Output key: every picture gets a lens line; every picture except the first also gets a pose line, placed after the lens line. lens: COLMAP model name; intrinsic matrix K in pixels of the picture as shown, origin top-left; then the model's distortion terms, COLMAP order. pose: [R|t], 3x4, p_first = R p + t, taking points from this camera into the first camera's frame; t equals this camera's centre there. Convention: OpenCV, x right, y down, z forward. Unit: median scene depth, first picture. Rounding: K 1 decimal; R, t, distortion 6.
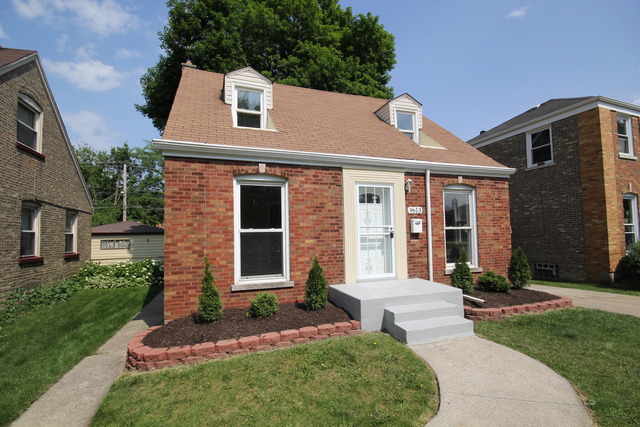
lens RADIAL K [[293.9, 0, 318.5], [0, 293.9, 223.0], [0, 0, 1]] dist [0.012197, -0.012934]
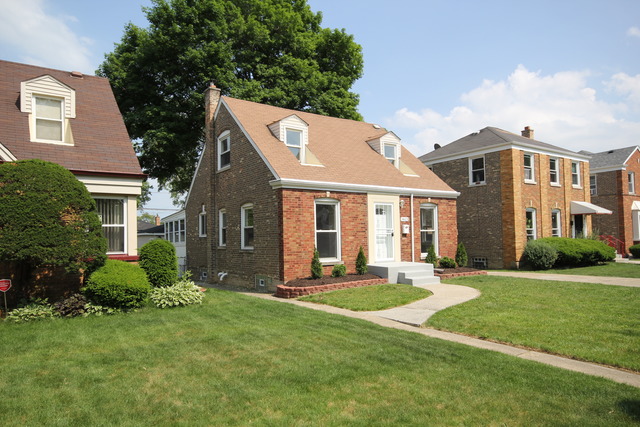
lens RADIAL K [[421.7, 0, 321.3], [0, 421.7, 224.2], [0, 0, 1]] dist [-0.000834, -0.000273]
pose [[0.965162, 0.011942, 0.261381, -0.710896], [-0.012840, 0.999916, 0.001730, -0.014471], [-0.261338, -0.005026, 0.965234, -1.098309]]
